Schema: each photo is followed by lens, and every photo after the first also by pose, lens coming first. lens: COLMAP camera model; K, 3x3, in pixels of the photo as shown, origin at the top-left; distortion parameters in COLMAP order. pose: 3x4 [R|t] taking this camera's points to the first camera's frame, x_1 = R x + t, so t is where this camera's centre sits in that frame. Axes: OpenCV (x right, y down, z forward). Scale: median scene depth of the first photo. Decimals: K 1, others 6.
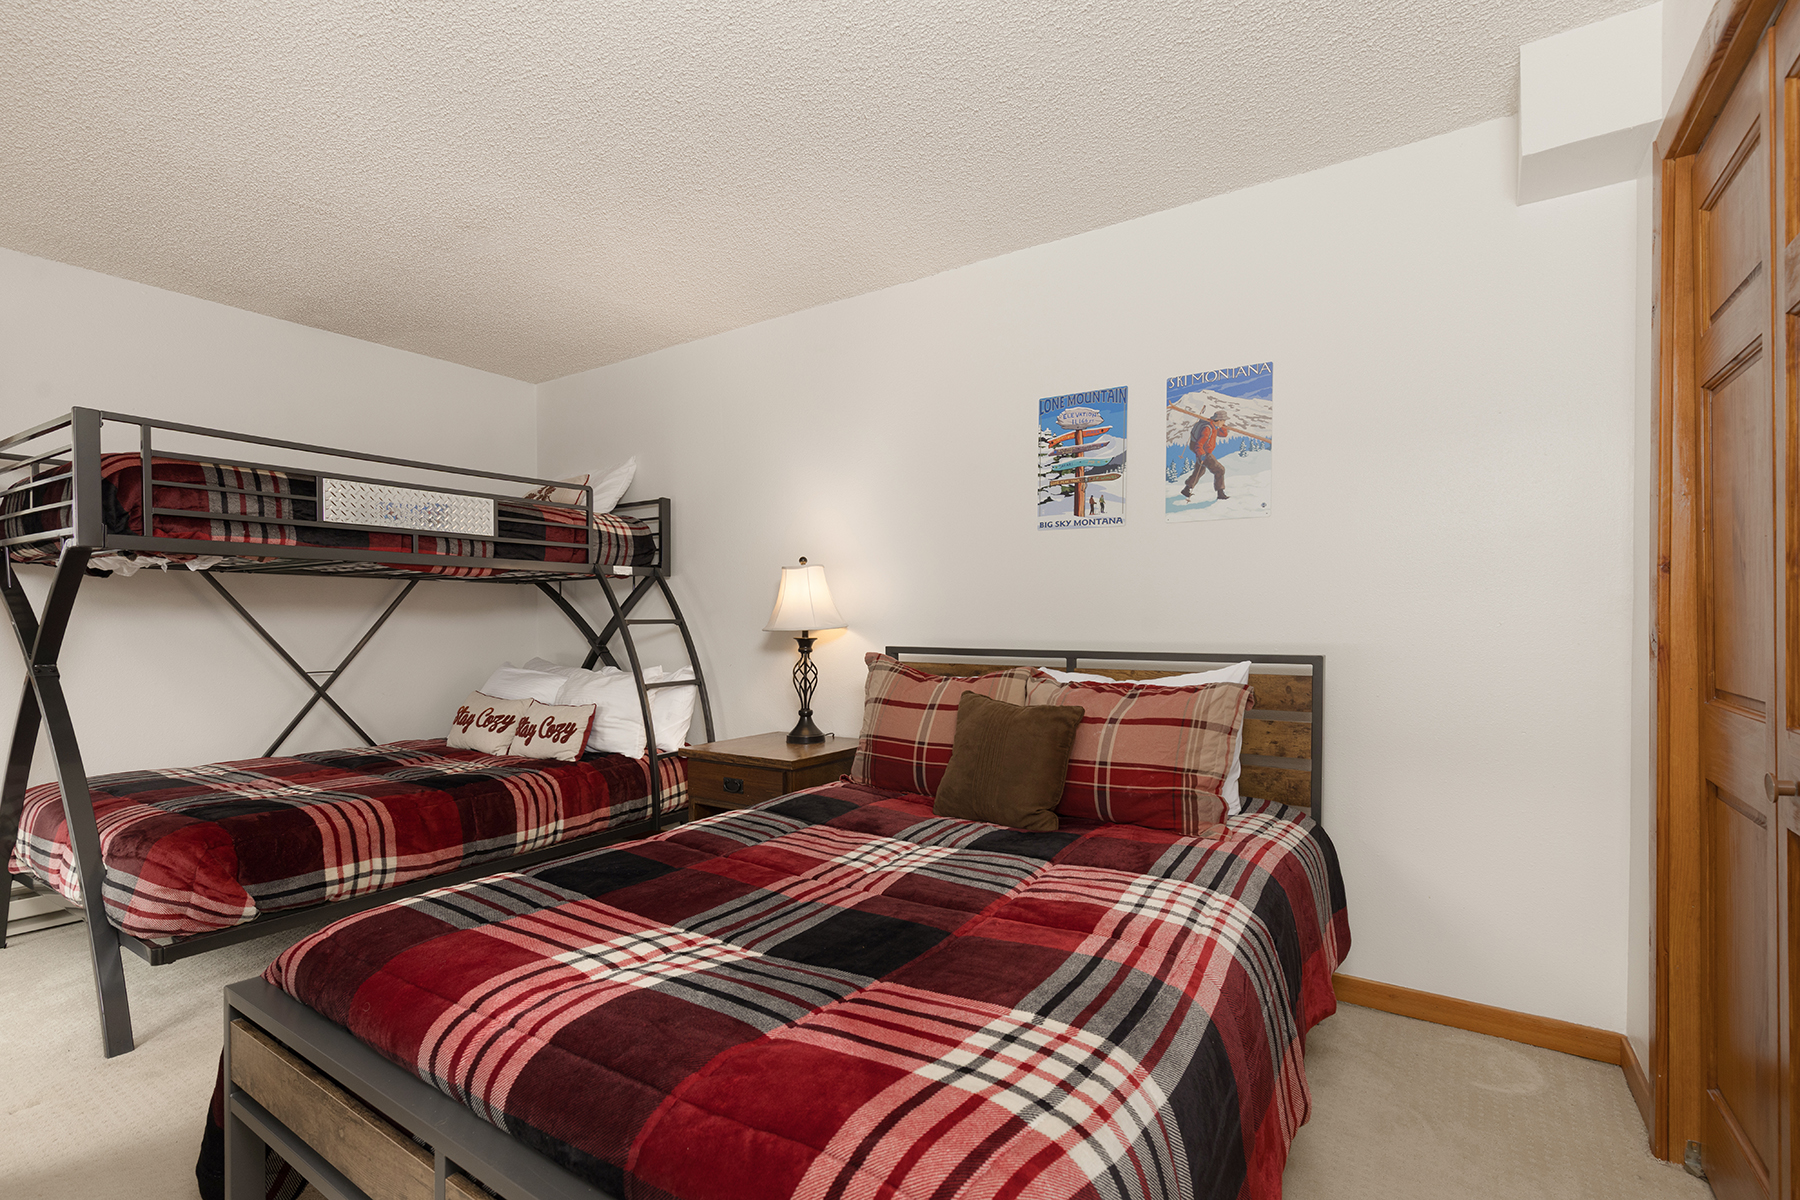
lens RADIAL K [[814.9, 0, 900.0], [0, 814.9, 610.5], [0, 0, 1]] dist [0.002547, -0.000837]
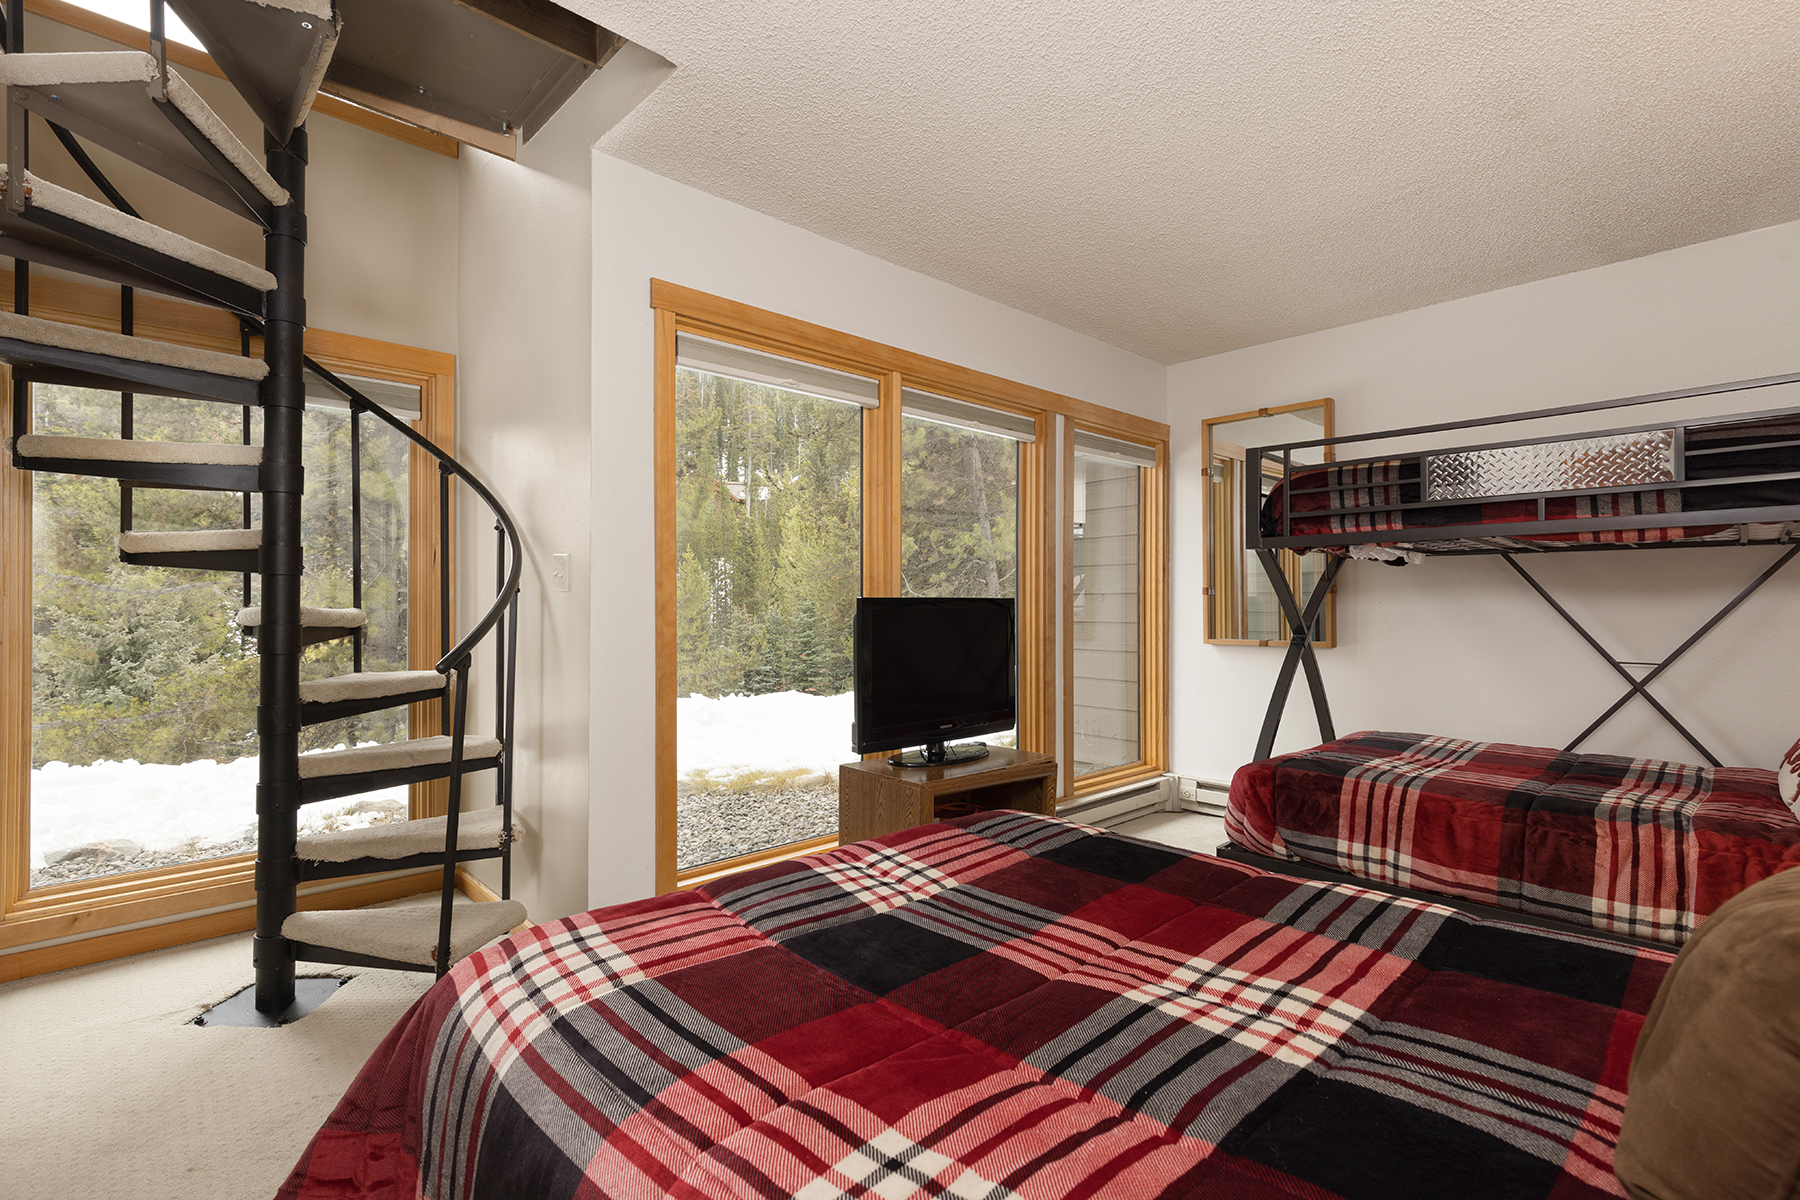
lens RADIAL K [[853.0, 0, 888.3], [0, 853.0, 597.9], [0, 0, 1]] dist [0.008209, -0.001950]
pose [[-0.243316, -0.007753, -0.969916, 0.473403], [0.012850, 0.999855, -0.011216, 0.010290], [0.969862, -0.015193, -0.243181, 0.662033]]
